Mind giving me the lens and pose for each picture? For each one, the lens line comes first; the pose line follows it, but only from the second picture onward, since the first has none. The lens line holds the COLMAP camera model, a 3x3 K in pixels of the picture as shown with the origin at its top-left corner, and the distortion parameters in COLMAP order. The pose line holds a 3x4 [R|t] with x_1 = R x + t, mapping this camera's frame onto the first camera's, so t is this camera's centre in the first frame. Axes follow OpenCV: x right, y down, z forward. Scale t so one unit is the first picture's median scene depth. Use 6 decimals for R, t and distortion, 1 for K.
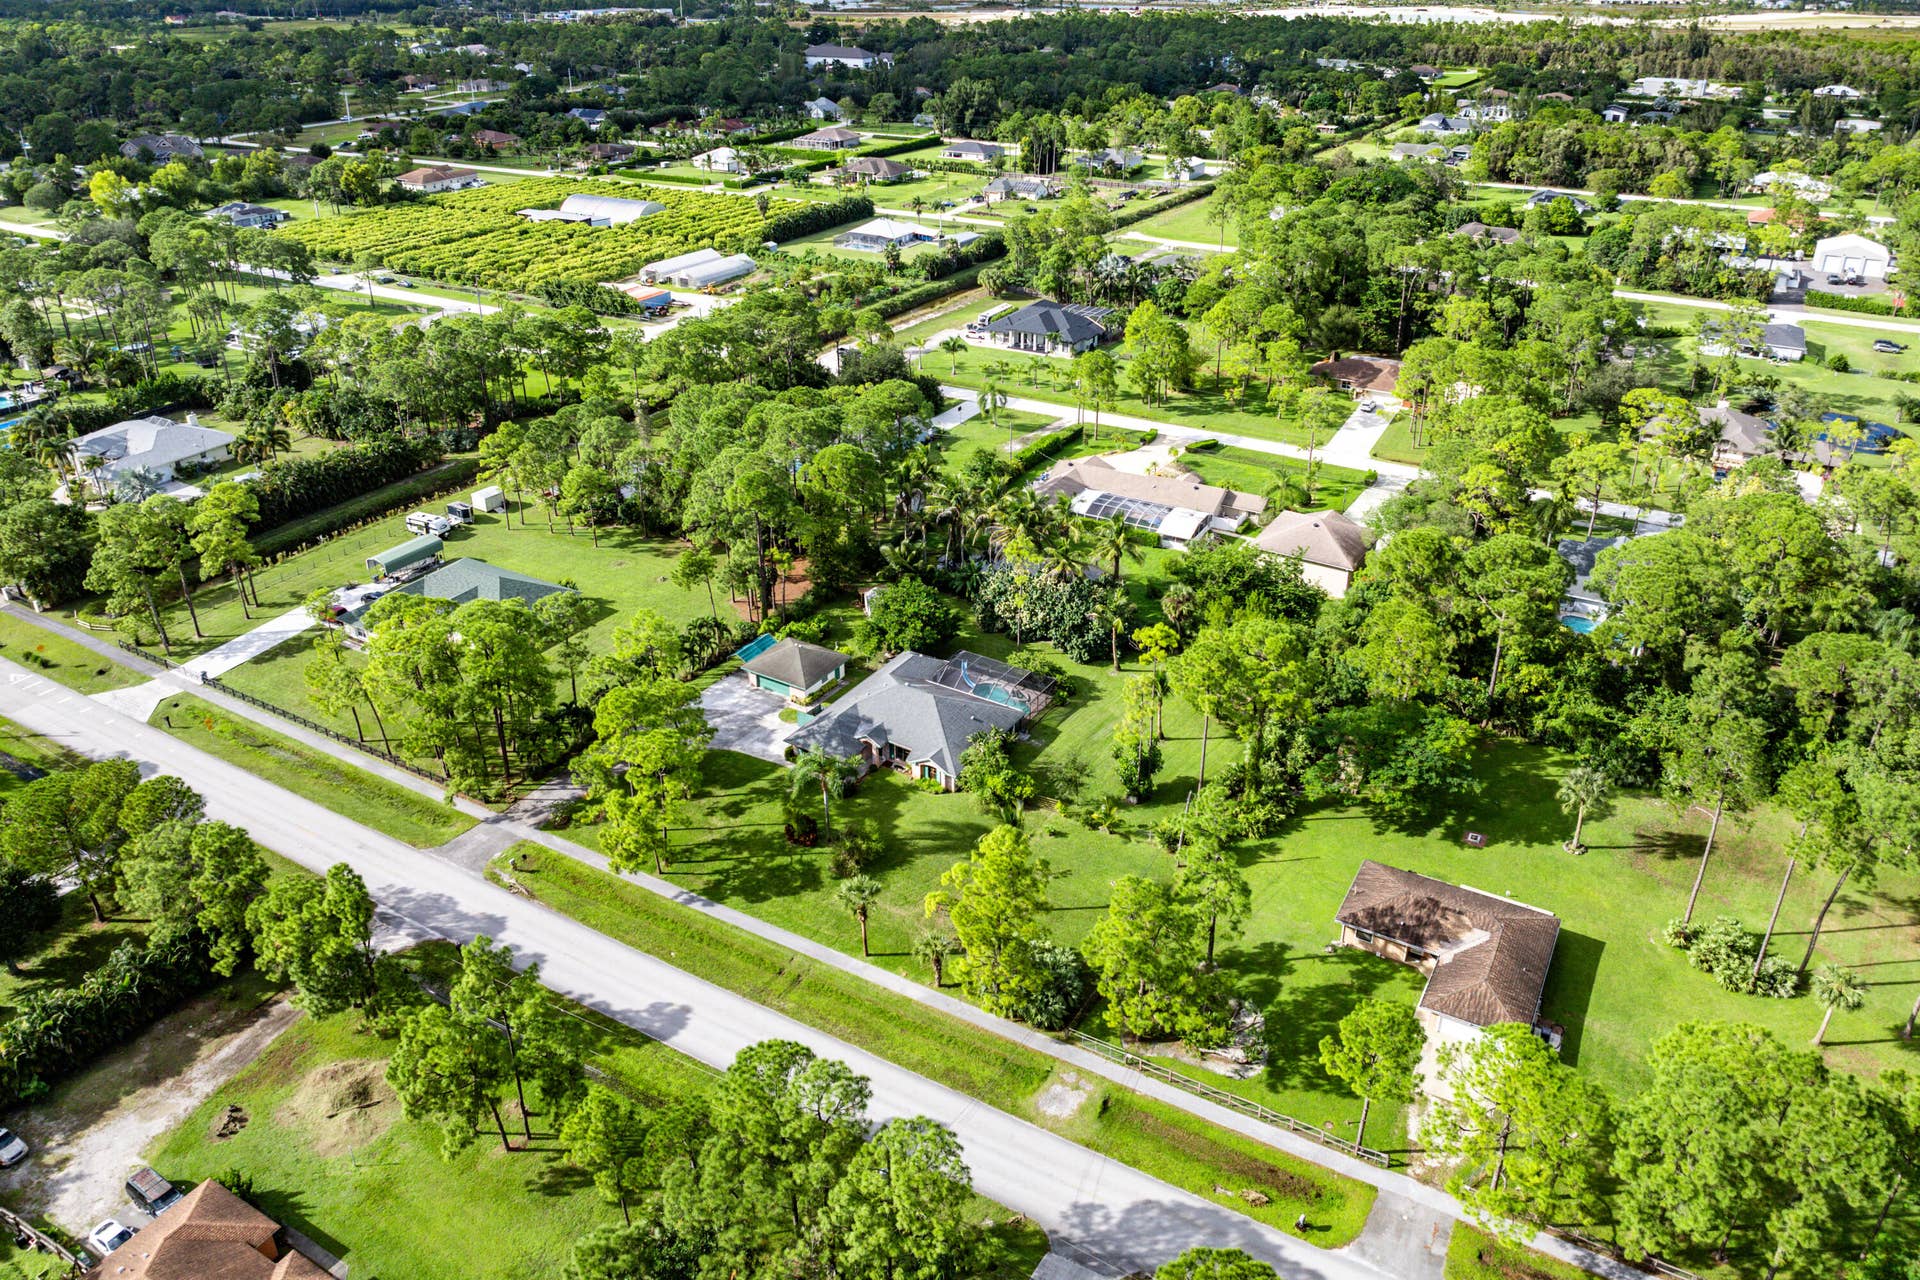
lens RADIAL K [[1251.4, 0, 970.5], [0, 1251.4, 700.0], [0, 0, 1]] dist [-0.023269, -0.004251]
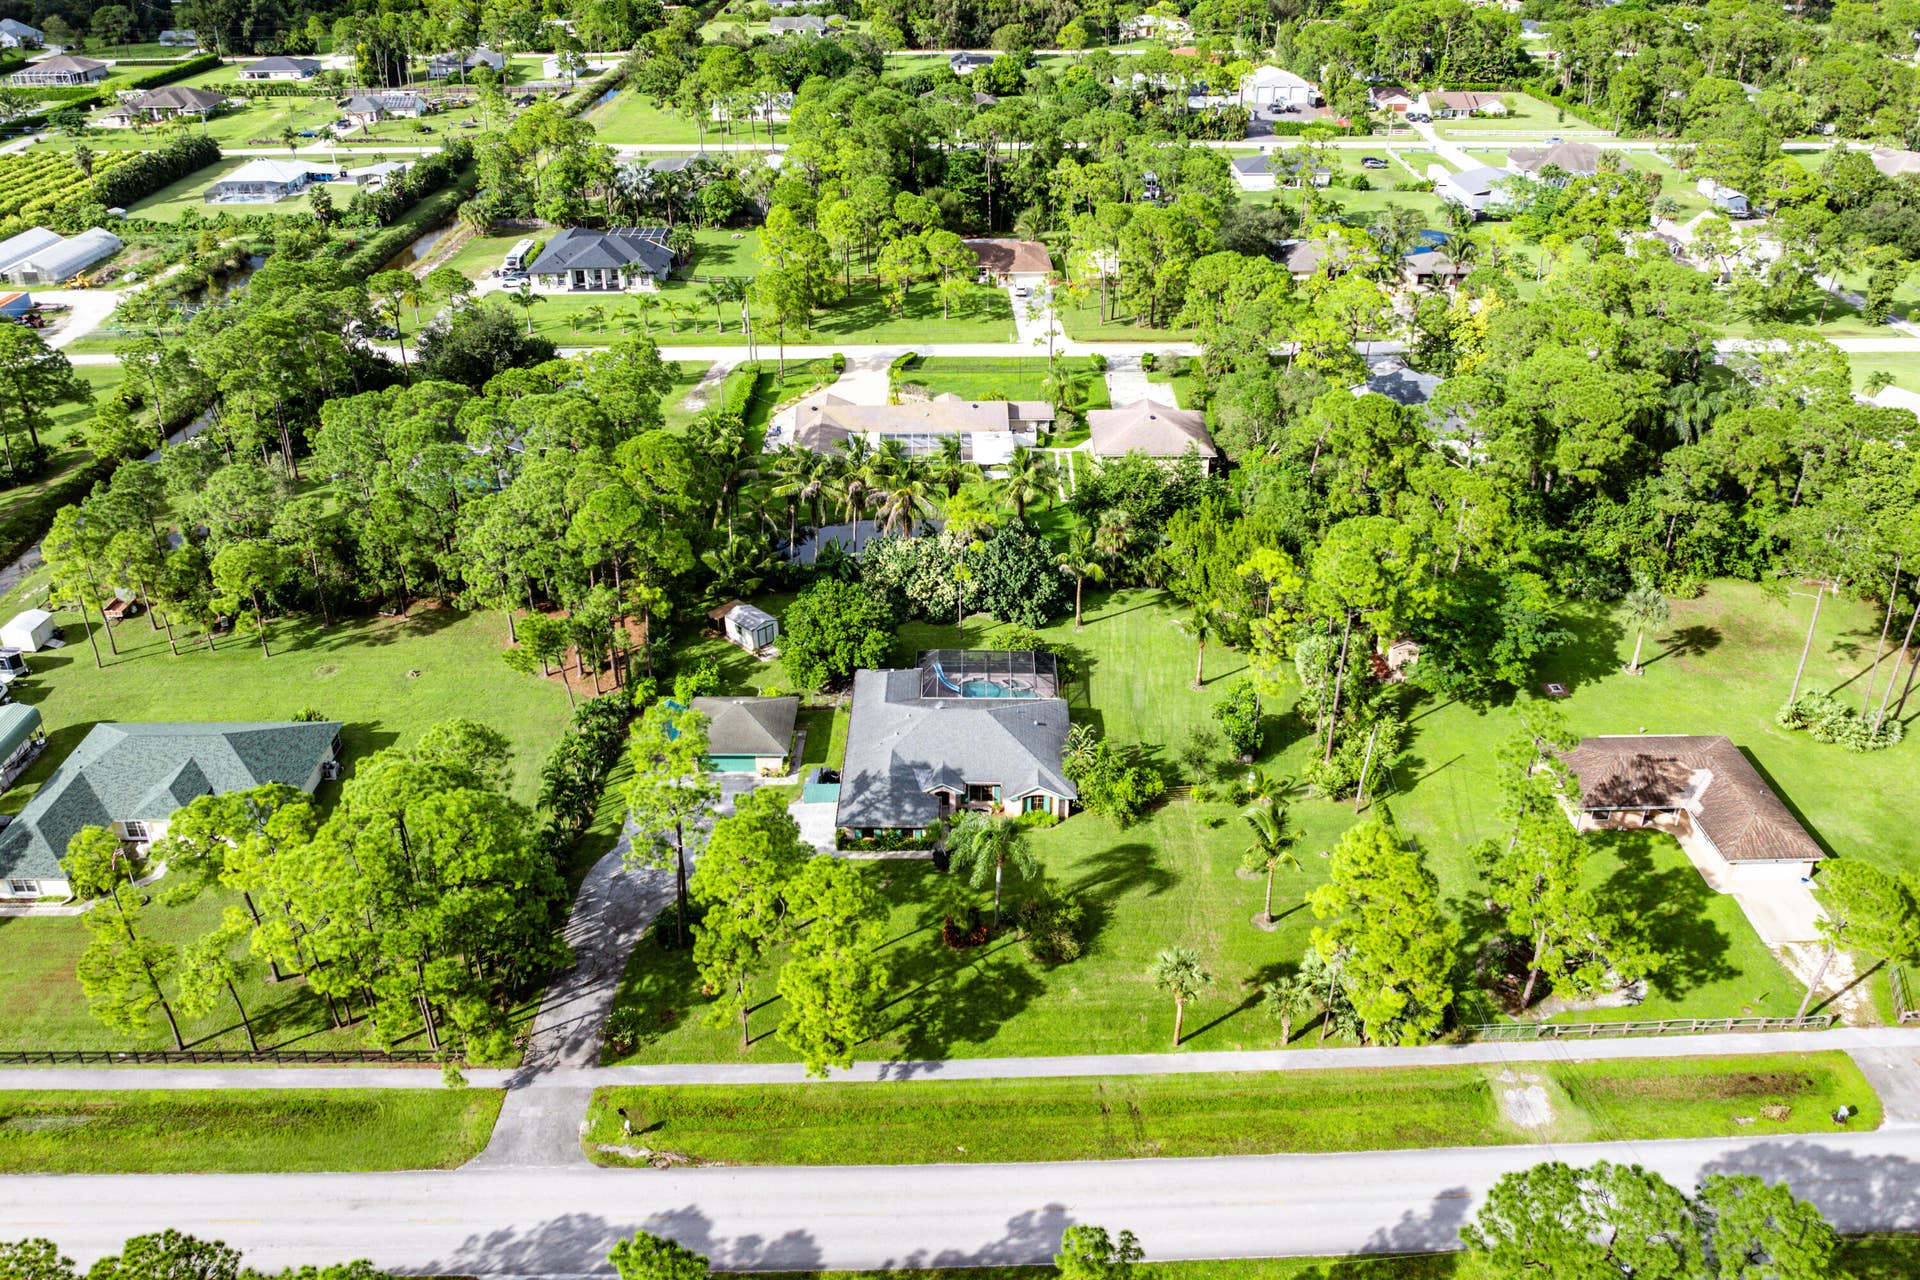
lens RADIAL K [[1400.7, 0, 967.5], [0, 1400.7, 636.5], [0, 0, 1]] dist [-0.025605, -0.019865]
pose [[0.856334, -0.260508, 0.445900, -0.364834], [0.266020, 0.962591, 0.051493, -0.083915], [-0.442634, 0.074523, 0.893600, 0.186904]]
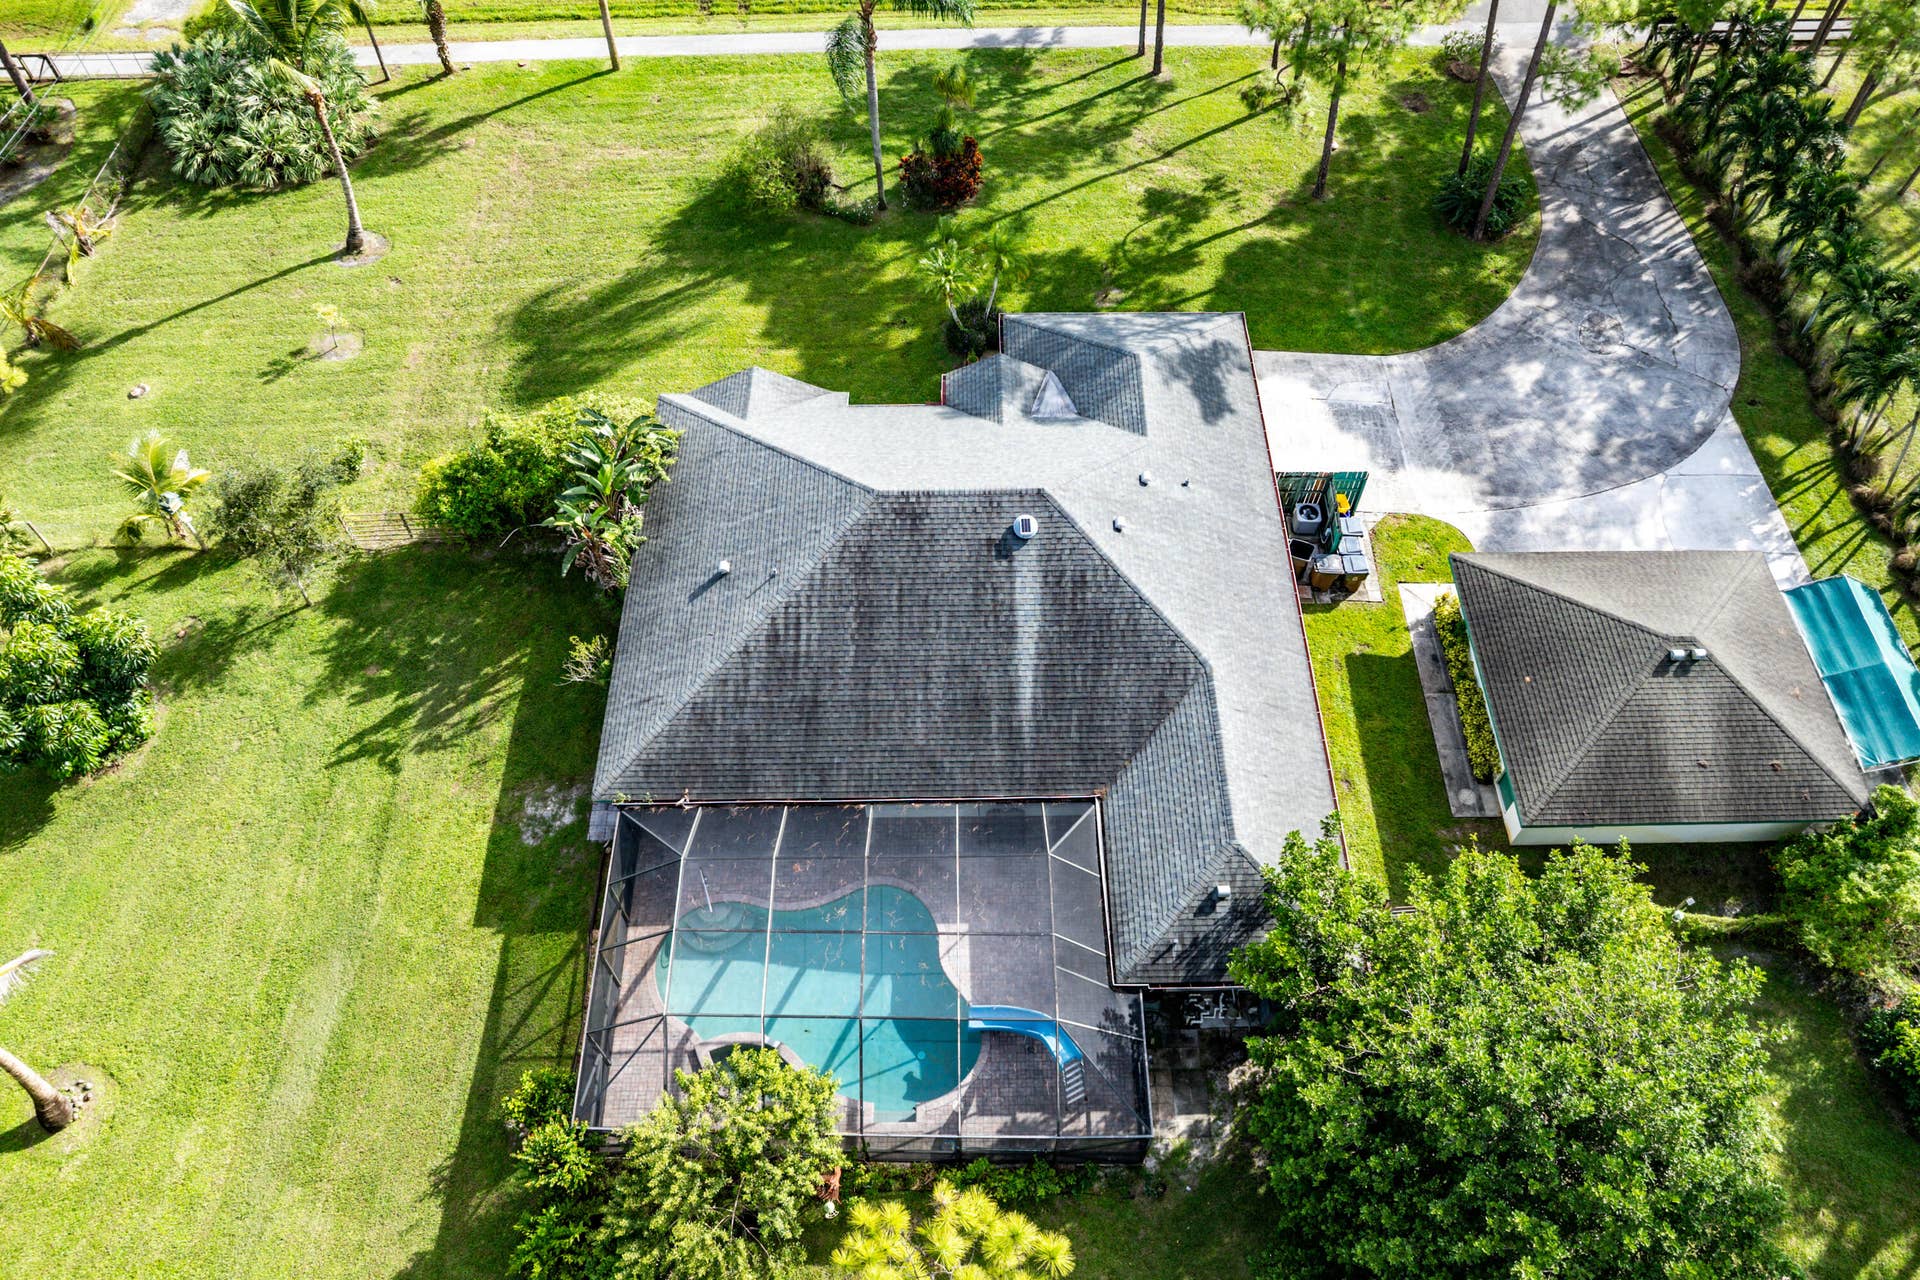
lens RADIAL K [[1251.4, 0, 970.5], [0, 1251.4, 700.0], [0, 0, 1]] dist [-0.023269, -0.004251]
pose [[-0.846955, 0.450607, -0.282173, 0.036183], [-0.277816, 0.077419, 0.957510, -0.209906], [0.453306, 0.889359, 0.059616, 0.893552]]
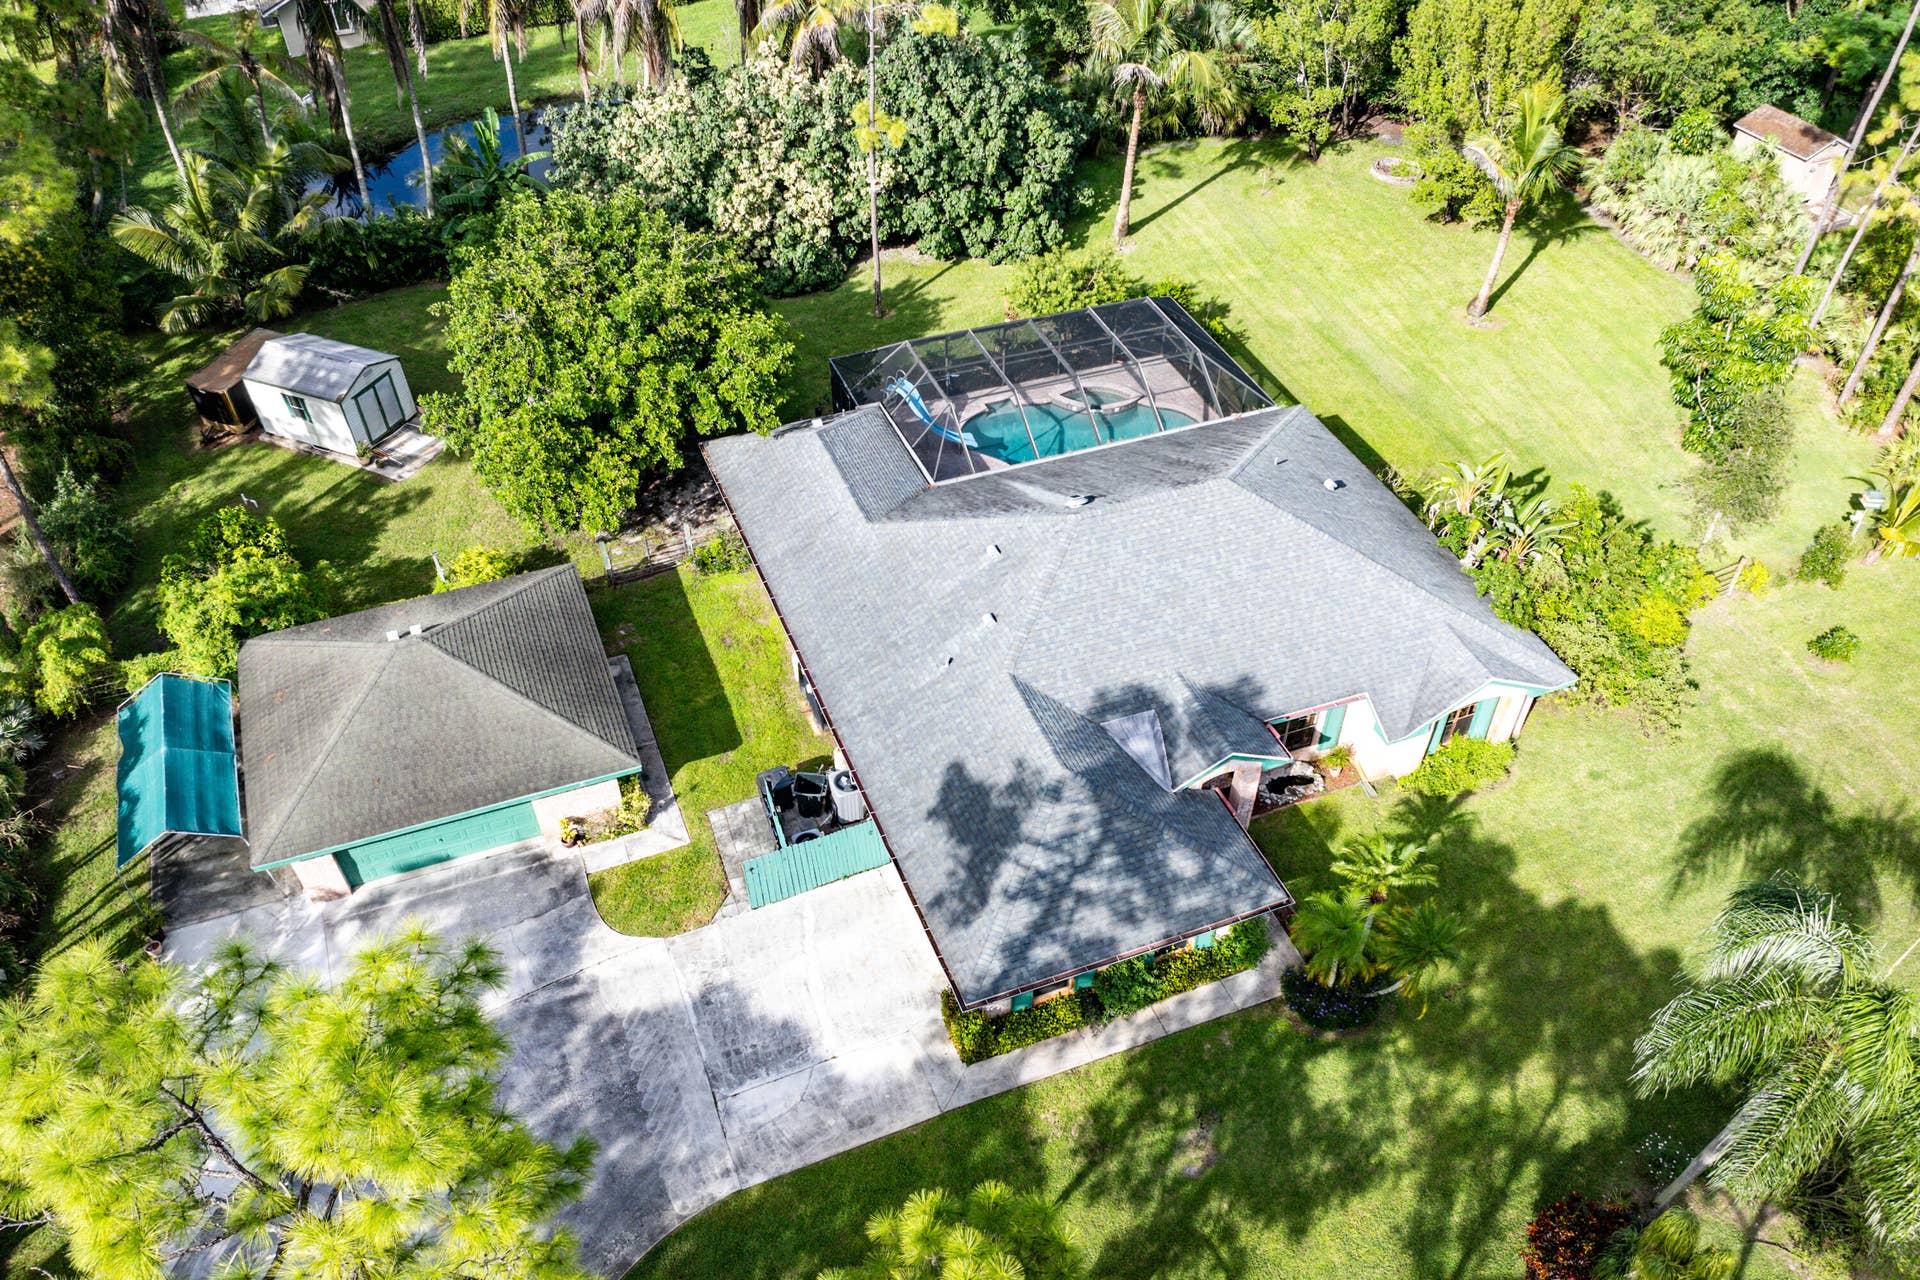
lens RADIAL K [[1378.9, 0, 973.2], [0, 1378.9, 829.5], [0, 0, 1]] dist [-0.007222, -0.007974]
pose [[0.607345, -0.599337, 0.521467, -0.215560], [0.413709, 0.798975, 0.436444, -0.077260], [-0.678216, -0.049336, 0.733204, 0.717898]]
